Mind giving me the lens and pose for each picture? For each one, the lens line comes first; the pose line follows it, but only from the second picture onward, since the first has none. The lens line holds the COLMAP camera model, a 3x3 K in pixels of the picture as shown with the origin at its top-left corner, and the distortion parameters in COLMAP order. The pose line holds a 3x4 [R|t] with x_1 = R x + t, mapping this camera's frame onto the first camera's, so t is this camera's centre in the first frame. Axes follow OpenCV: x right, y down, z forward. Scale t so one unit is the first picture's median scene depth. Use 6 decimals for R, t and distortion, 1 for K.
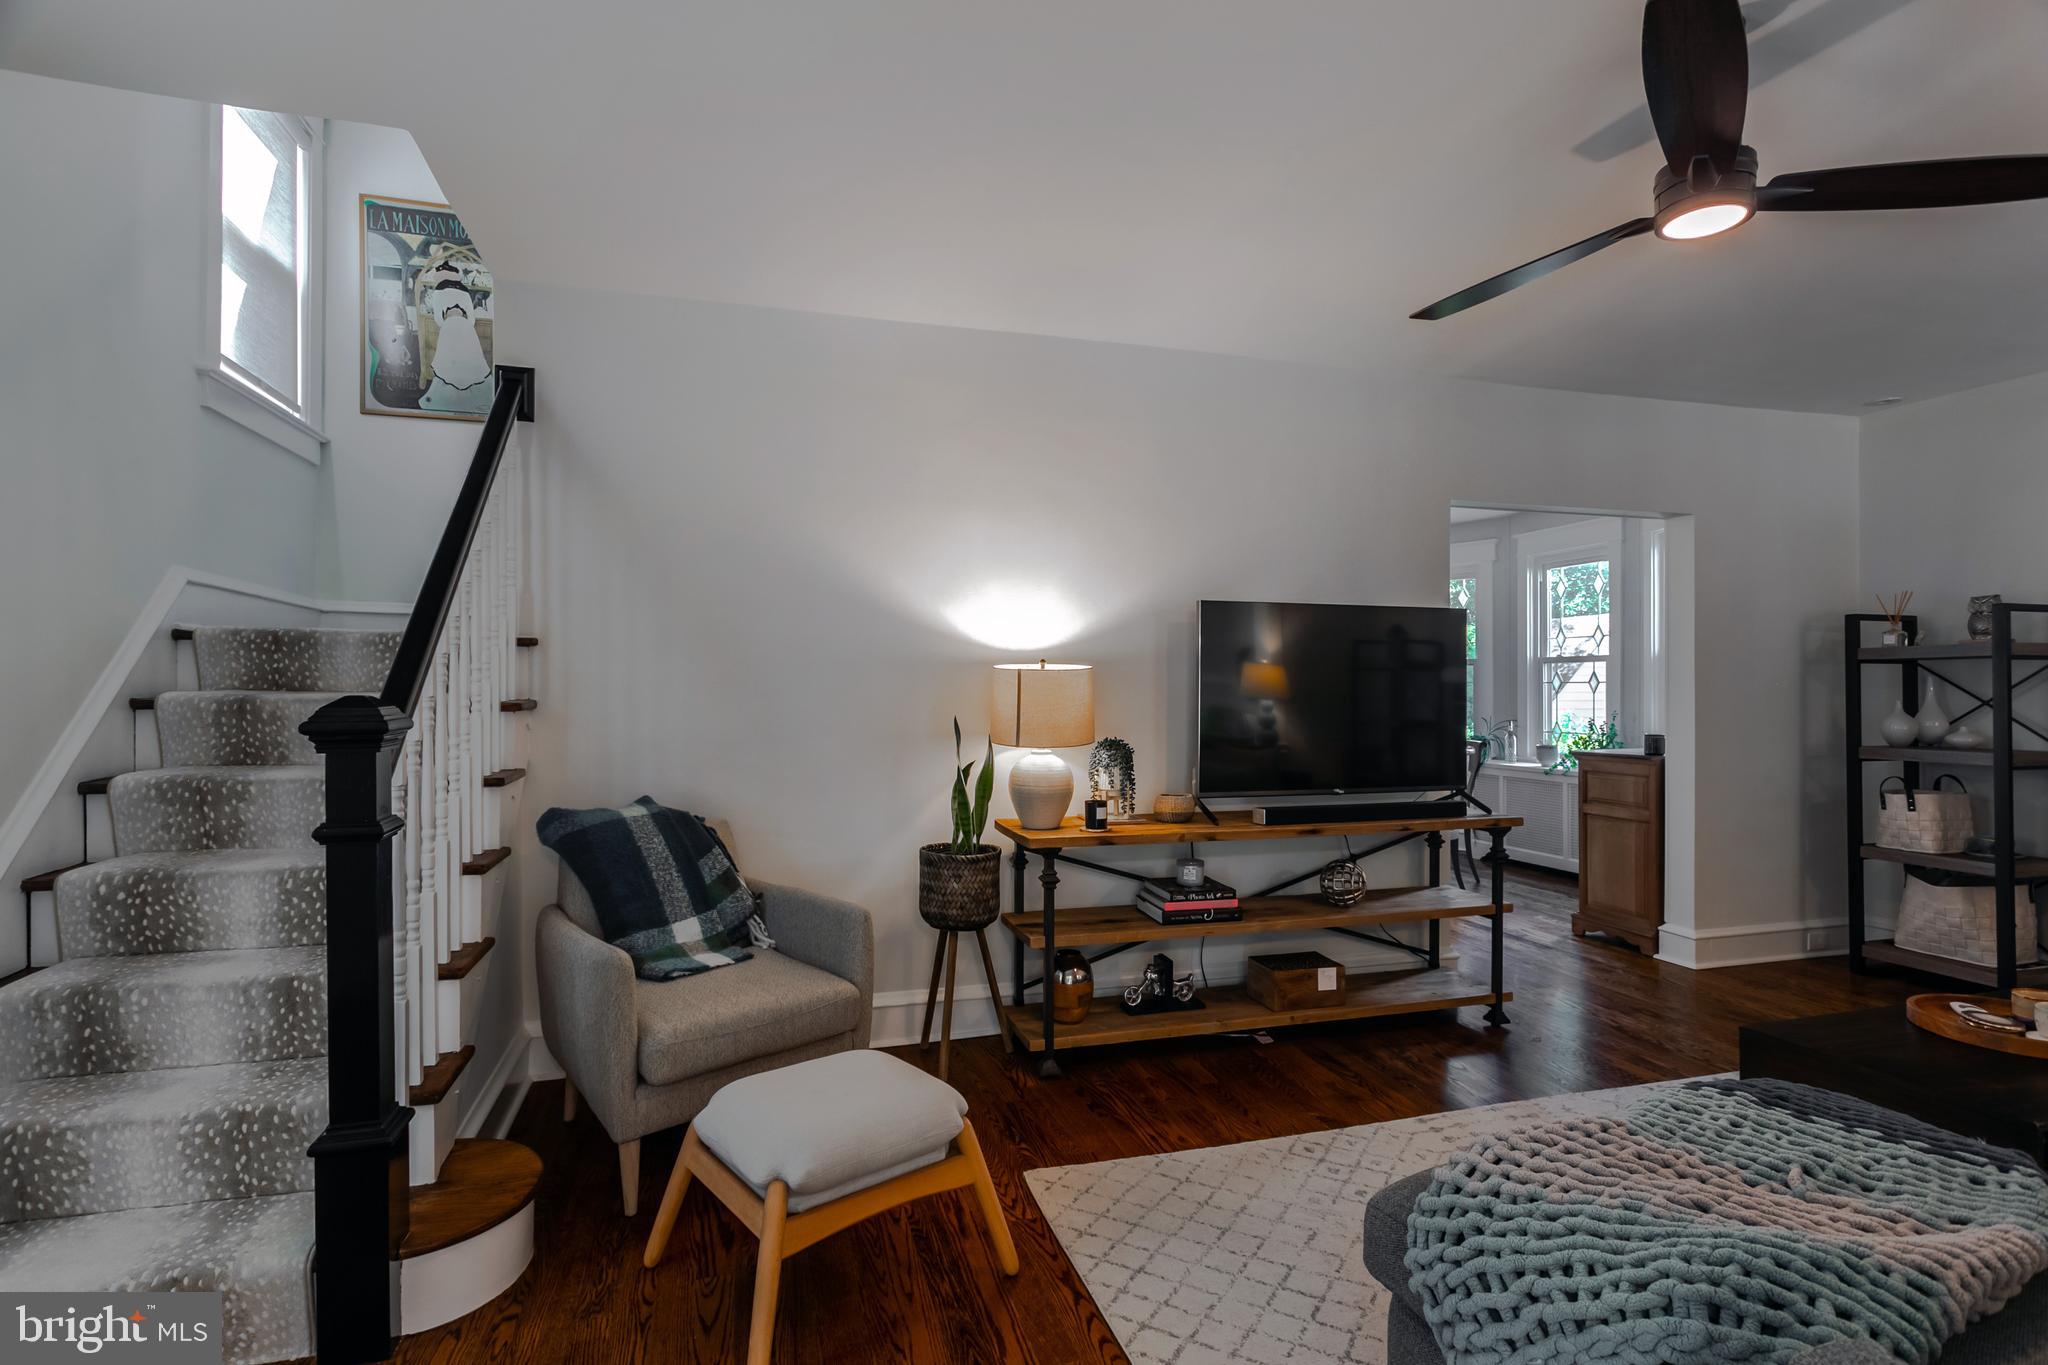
lens RADIAL K [[1004.2, 0, 1024.0], [0, 1004.2, 682.5], [0, 0, 1]] dist [0.001464, 0.000755]
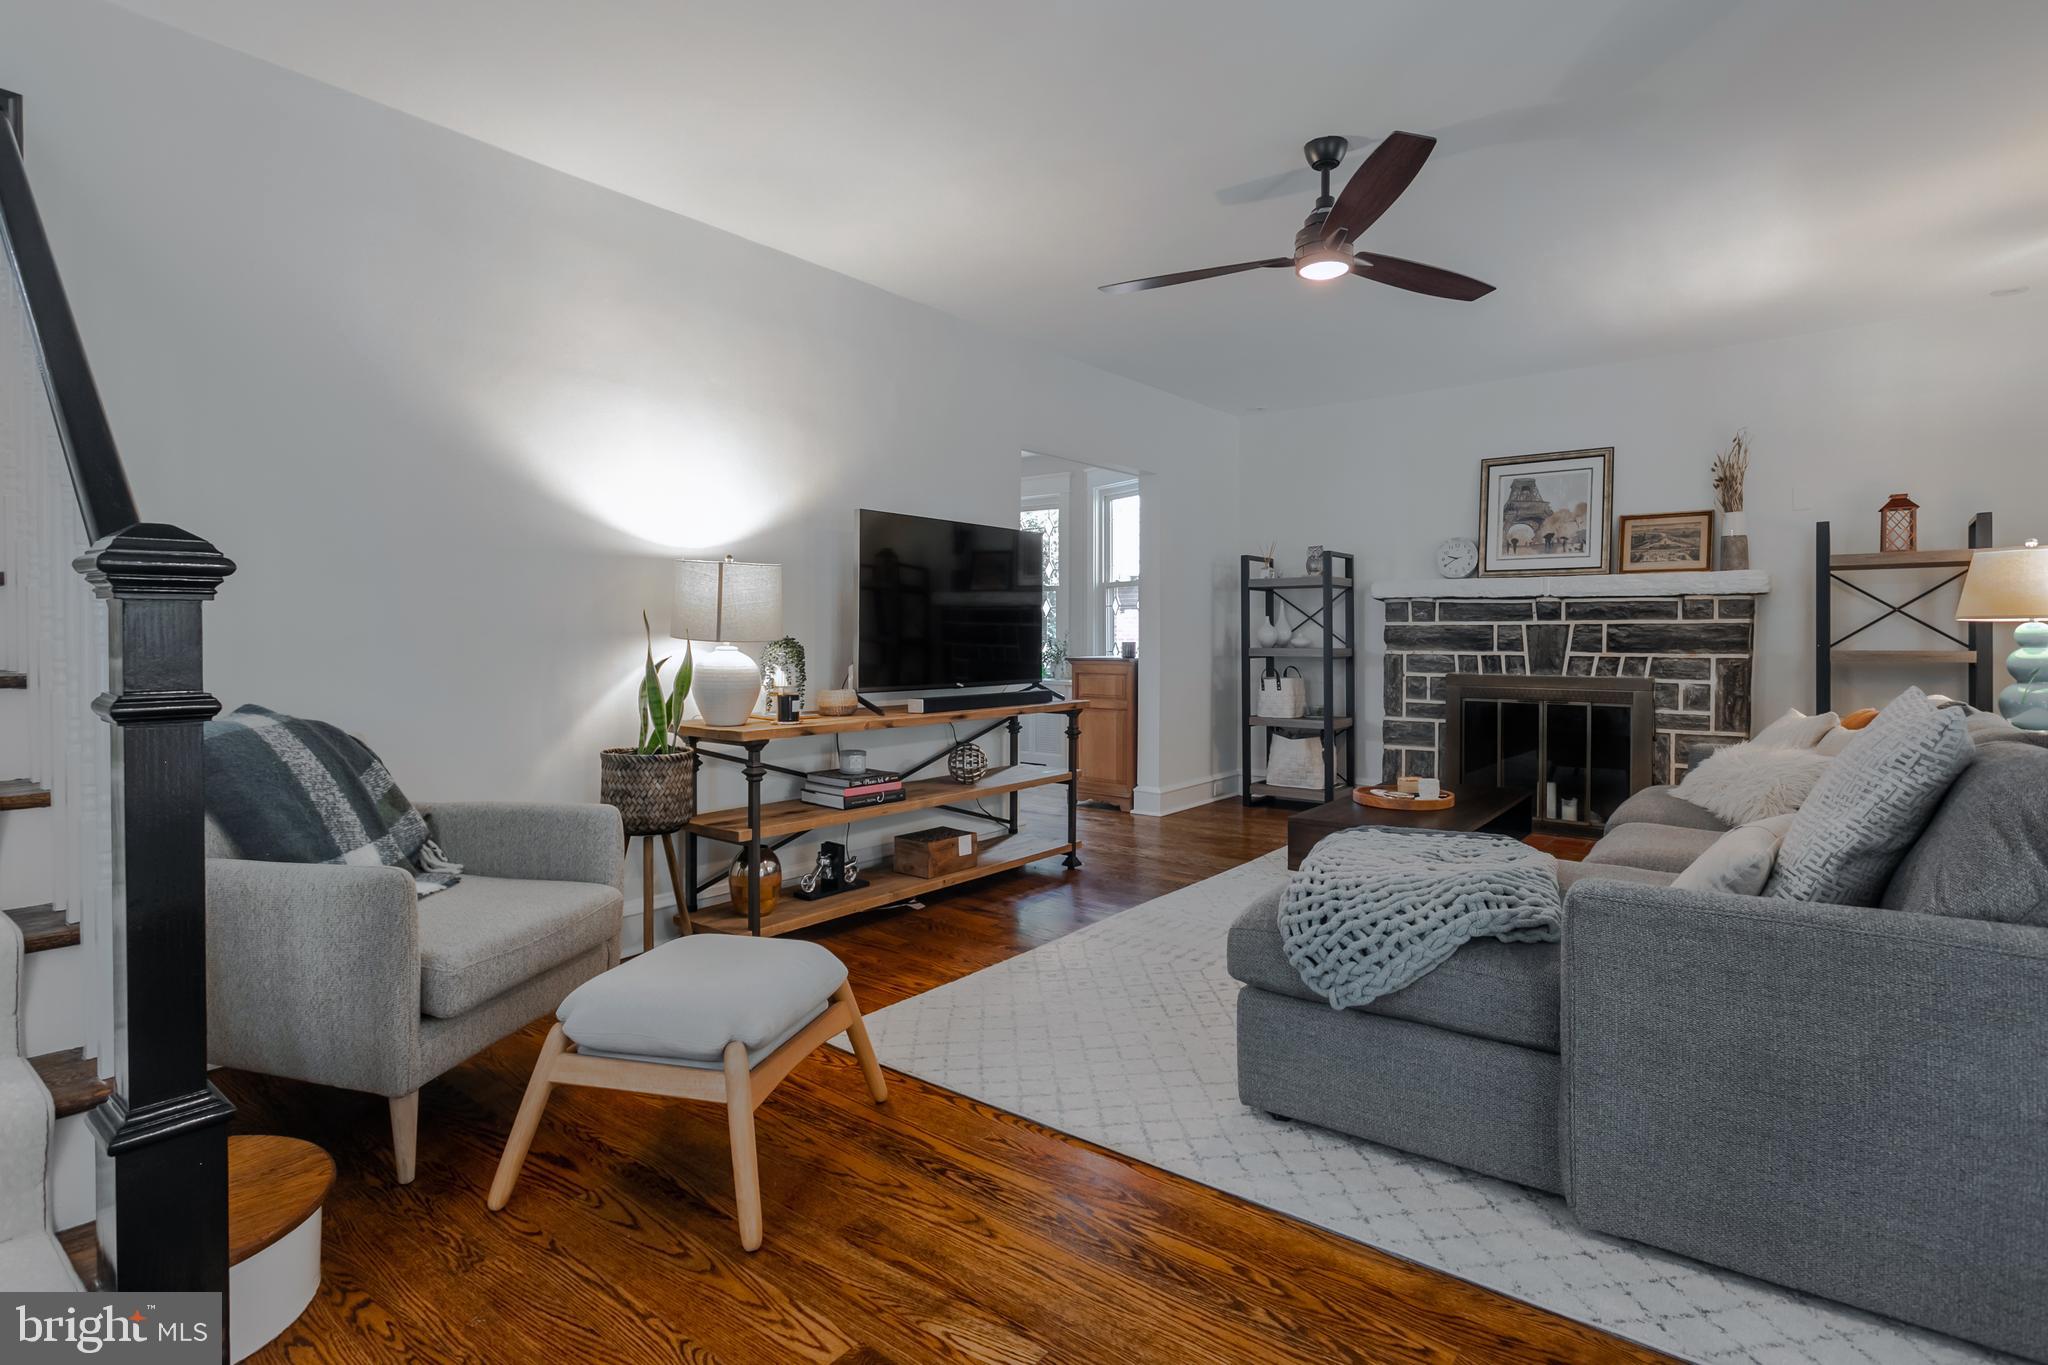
lens RADIAL K [[1036.0, 0, 1025.6], [0, 1036.0, 640.5], [0, 0, 1]] dist [-0.000417, 0.000227]
pose [[0.804217, 0.000367, 0.594336, -0.346856], [-0.007123, 0.999934, 0.009021, 0.049011], [-0.594293, -0.011488, 0.804166, 0.006216]]
